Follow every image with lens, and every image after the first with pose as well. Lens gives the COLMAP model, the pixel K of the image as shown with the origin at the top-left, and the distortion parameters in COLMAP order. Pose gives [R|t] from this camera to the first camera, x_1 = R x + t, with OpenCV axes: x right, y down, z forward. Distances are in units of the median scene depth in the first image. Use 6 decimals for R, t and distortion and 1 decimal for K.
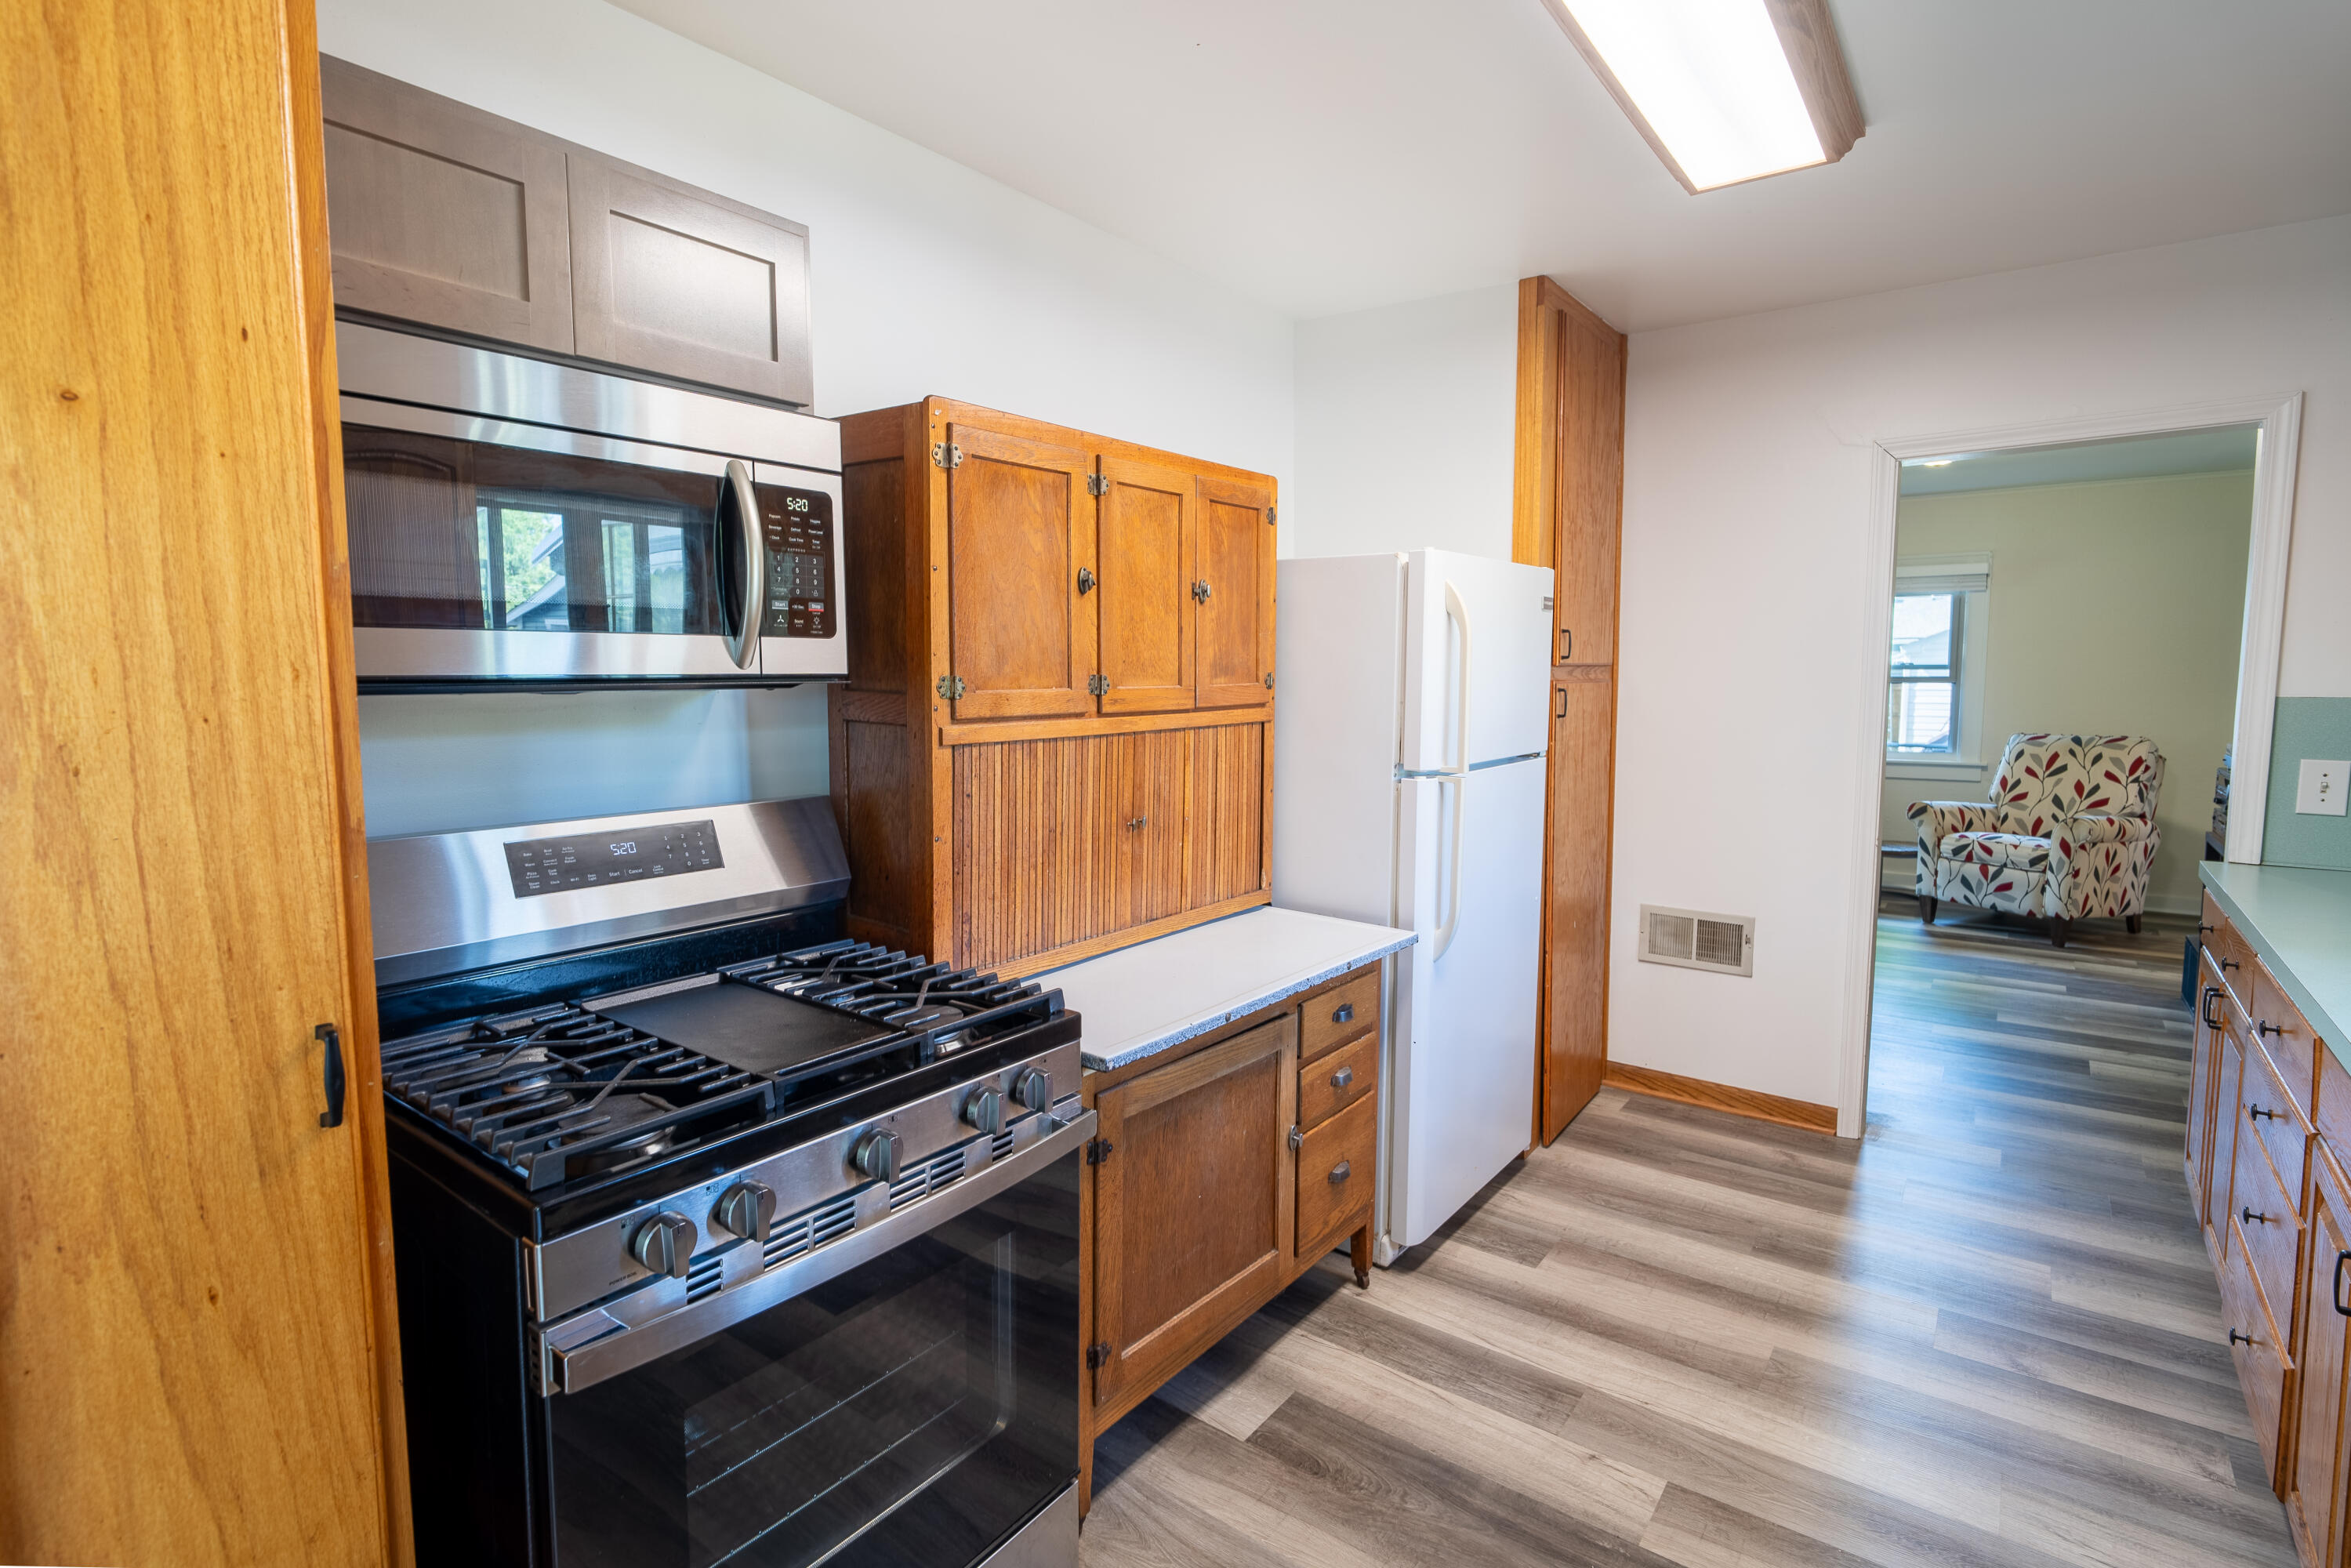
lens RADIAL K [[1121.7, 0, 1178.6], [0, 1121.7, 771.8], [0, 0, 1]] dist [0.003117, -0.006654]
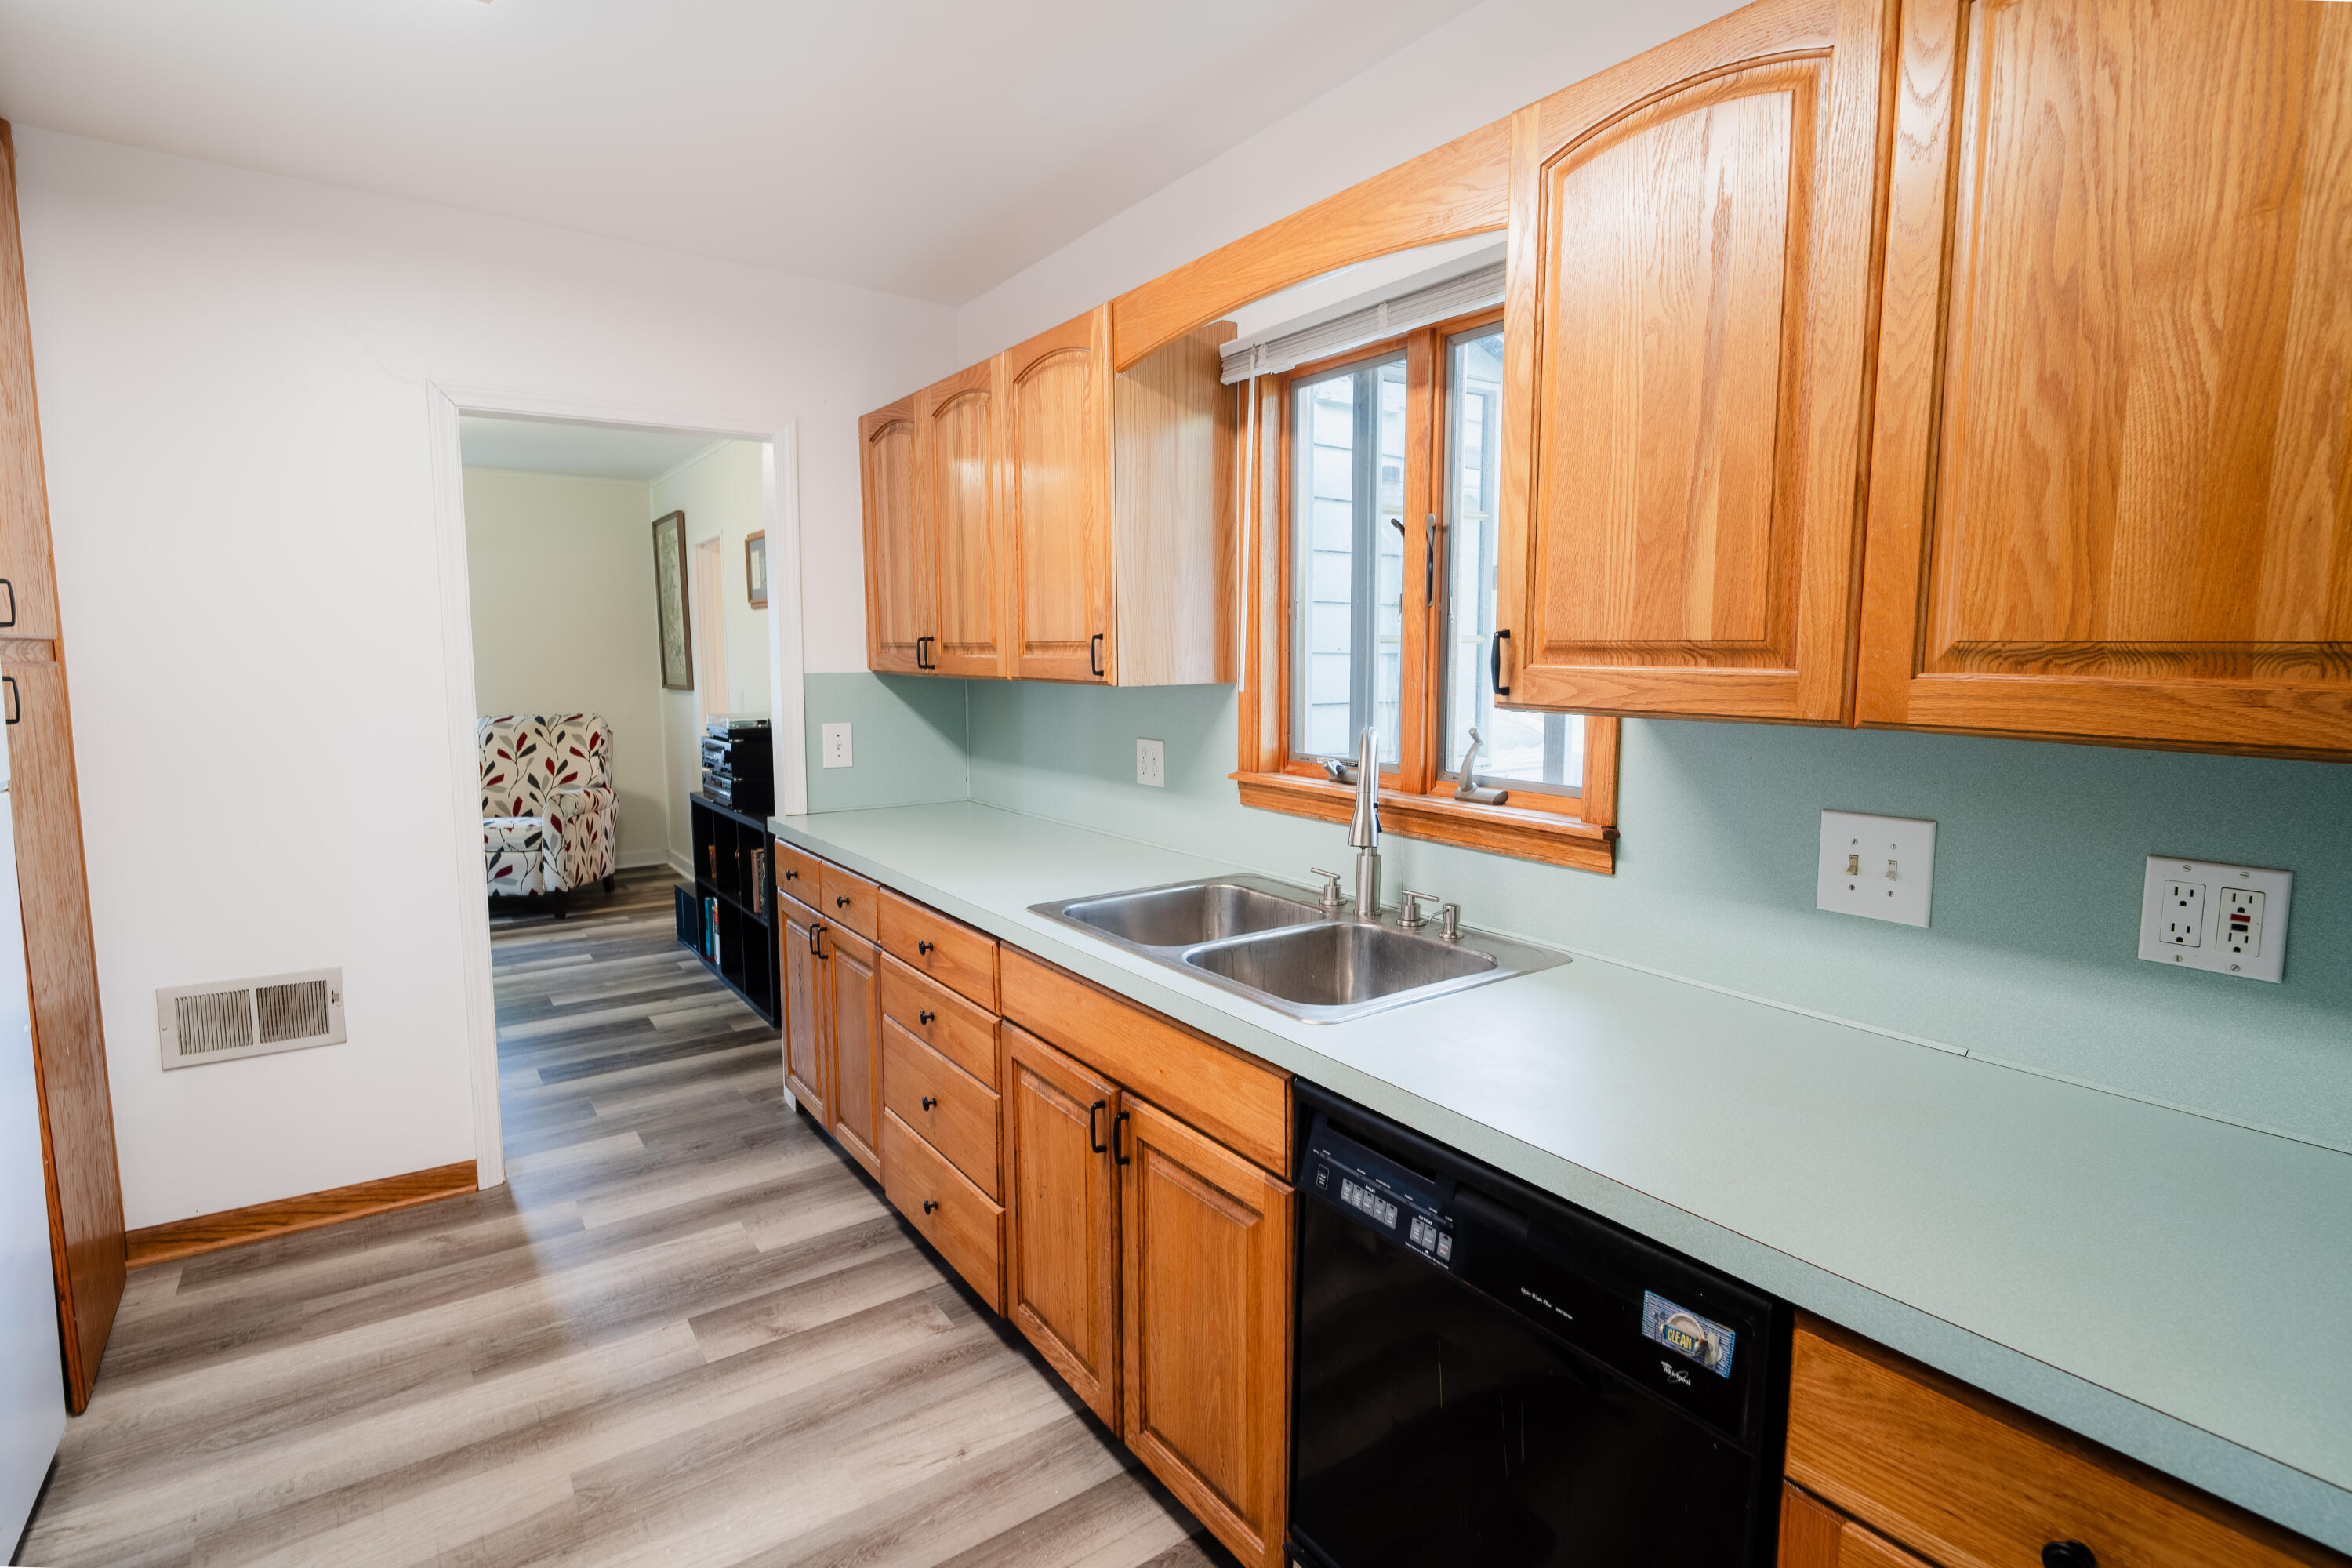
lens RADIAL K [[1136.7, 0, 1177.1], [0, 1136.7, 770.7], [0, 0, 1]] dist [0.003260, -0.005804]
pose [[0.301386, -0.094143, 0.948843, -0.075144], [0.083568, 0.993893, 0.072068, -0.021180], [-0.949833, 0.057573, 0.307412, 0.302432]]
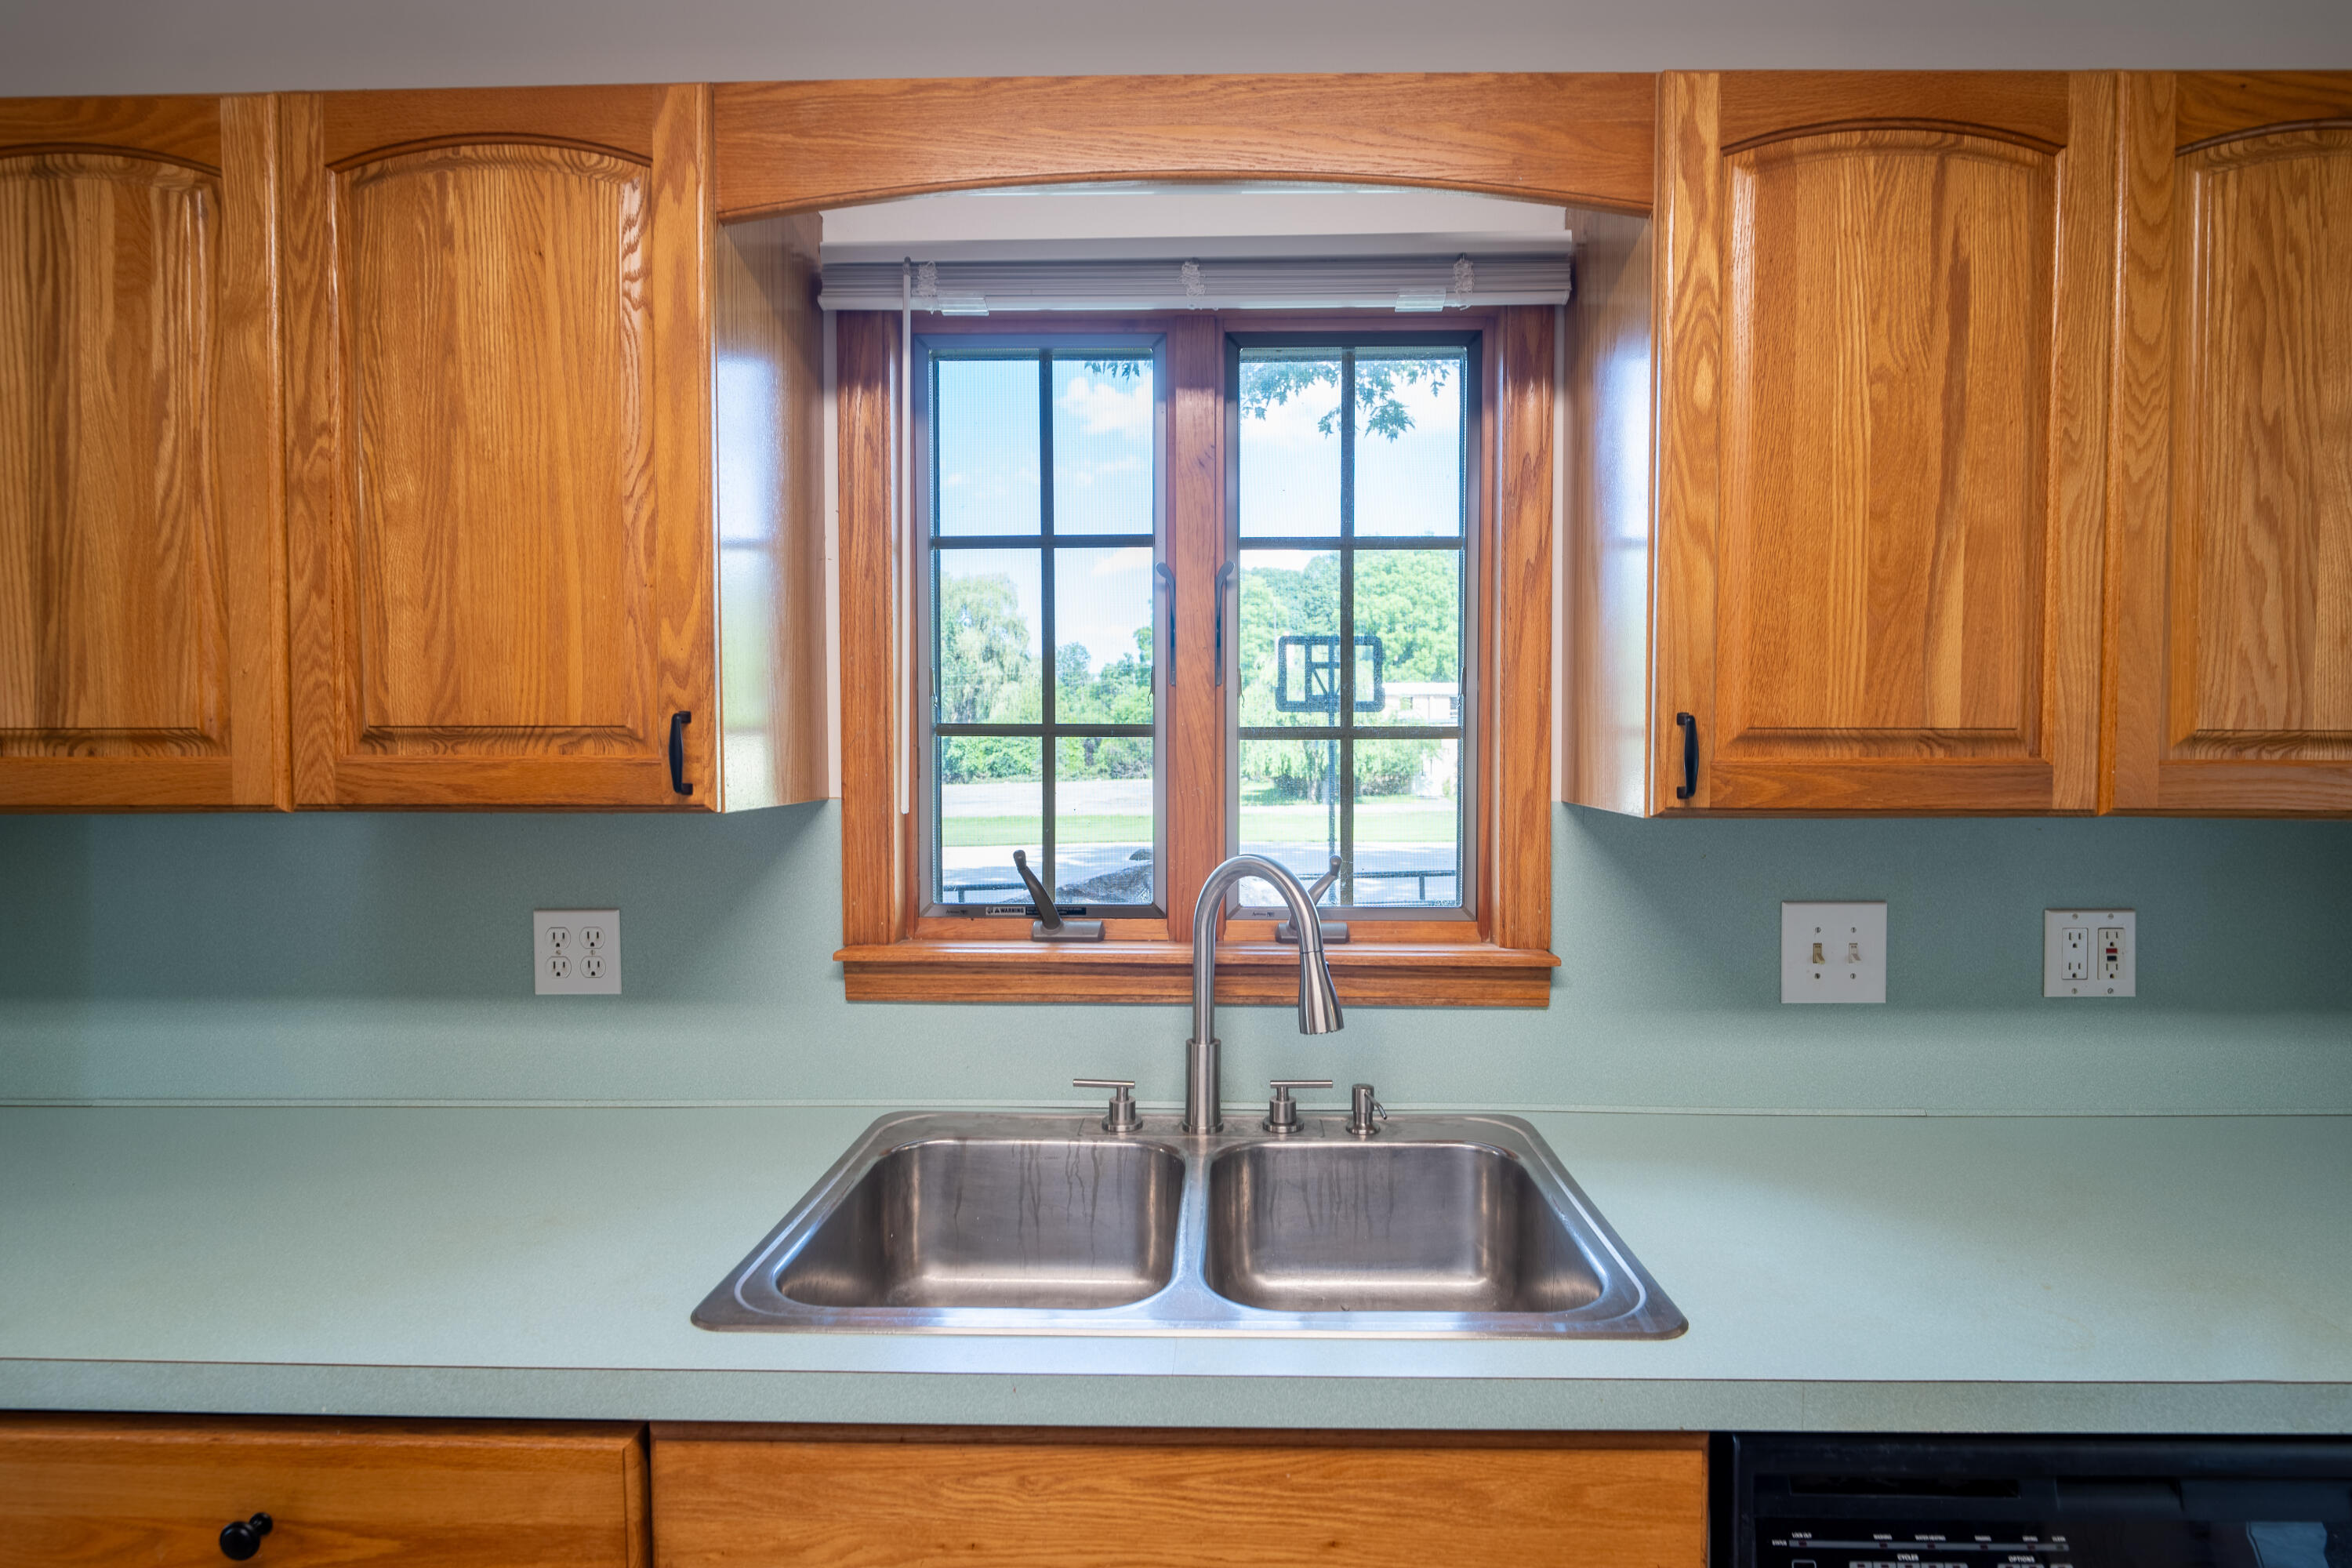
lens RADIAL K [[1137.3, 0, 1214.4], [0, 1137.3, 774.2], [0, 0, 1]] dist [-0.003073, -0.001202]
pose [[-0.590519, -0.005463, 0.807006, 0.326298], [0.079871, 0.994672, 0.065179, -0.062012], [-0.803062, 0.102946, -0.586936, 0.789288]]
